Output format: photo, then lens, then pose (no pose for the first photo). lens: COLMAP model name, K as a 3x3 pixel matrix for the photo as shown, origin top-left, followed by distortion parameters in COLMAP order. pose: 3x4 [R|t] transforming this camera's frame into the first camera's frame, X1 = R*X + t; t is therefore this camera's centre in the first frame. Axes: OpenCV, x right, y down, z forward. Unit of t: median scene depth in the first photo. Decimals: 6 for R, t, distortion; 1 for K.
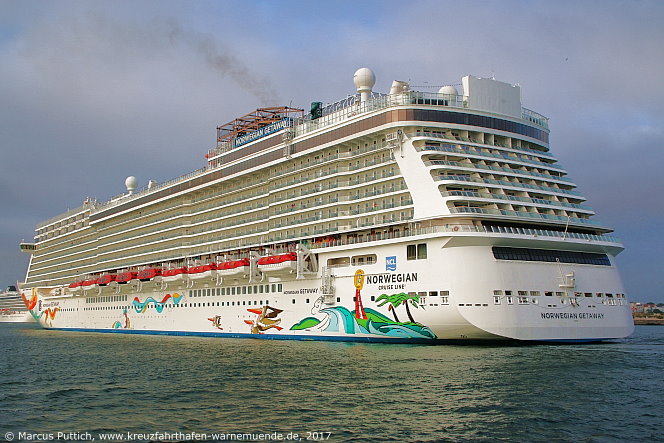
lens RADIAL K [[816.0, 0, 332.0], [0, 816.0, 221.5], [0, 0, 1]] dist [-0.022187, -0.028600]
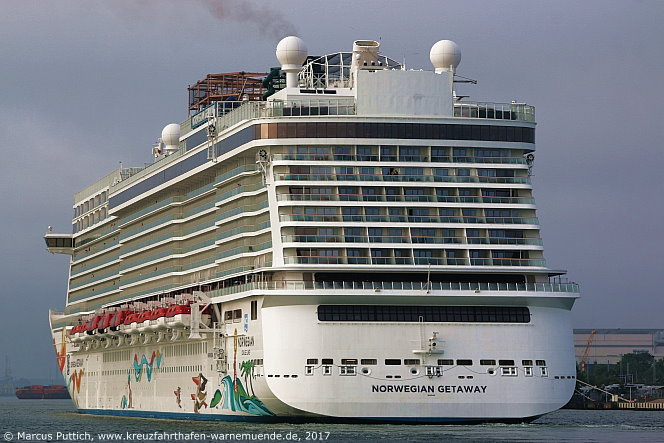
lens RADIAL K [[3293.0, 0, 332.0], [0, 3293.0, 221.5], [0, 0, 1]] dist [2.174067, -121.624838]
pose [[0.920634, -0.018201, -0.390003, 1.241752], [0.044857, 0.997229, 0.059350, -0.207187], [0.387842, -0.072134, 0.918899, -1.699559]]
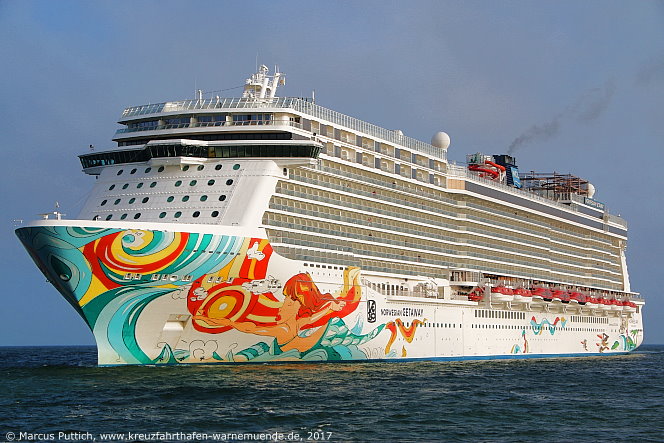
lens RADIAL K [[1592.0, 0, 332.1], [0, 1592.0, 272.3], [0, 0, 1]] dist [-0.044932, -0.770510]
pose [[-0.563114, 0.036309, 0.825581, -2.299407], [-0.099904, 0.988716, -0.111626, 0.389614], [-0.820318, -0.145337, -0.553132, 3.218358]]
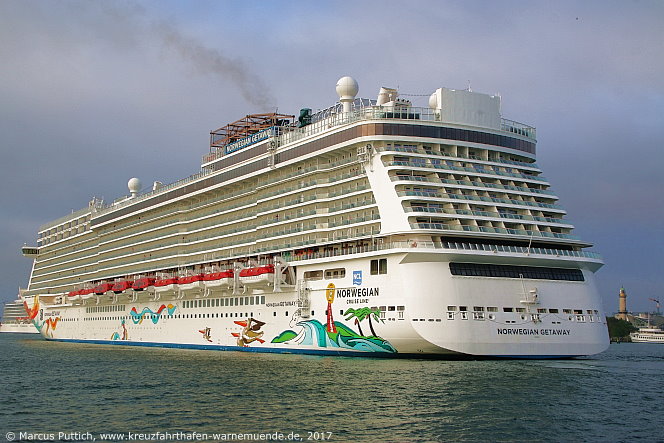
lens RADIAL K [[971.1, 0, 332.0], [0, 971.1, 221.5], [0, 0, 1]] dist [0.009263, -0.004128]
pose [[0.997265, 0.003181, -0.073846, 0.113495], [-0.002794, 0.999982, 0.005340, -0.021432], [0.073862, -0.005119, 0.997255, -0.174463]]
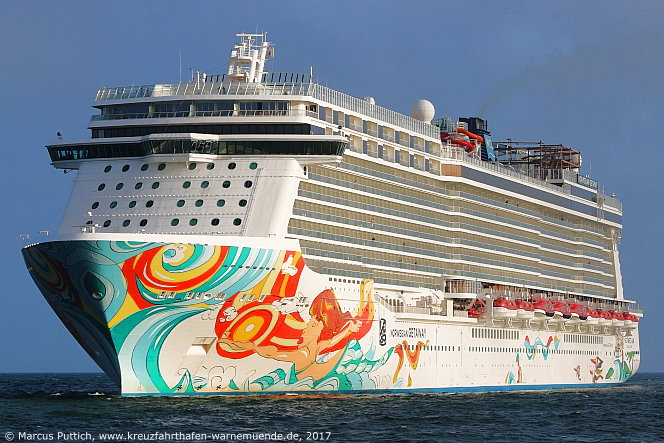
lens RADIAL K [[2939.9, 0, 332.0], [0, 2939.9, 221.5], [0, 0, 1]] dist [-0.866915, 3.587726]
pose [[-0.662932, 0.039679, 0.747627, -2.911301], [-0.089196, 0.987296, -0.131491, 0.498712], [-0.743347, -0.153855, -0.650971, 4.077184]]
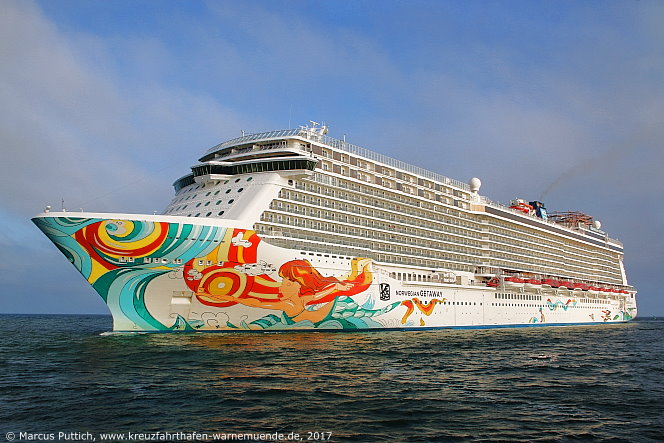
lens RADIAL K [[655.8, 0, 331.6], [0, 655.8, 239.3], [0, 0, 1]] dist [-0.118647, 0.023090]
pose [[-0.308452, 0.112533, 0.944560, -1.730418], [-0.117050, 0.980941, -0.155090, 0.308935], [-0.944011, -0.158399, -0.289401, 2.522248]]
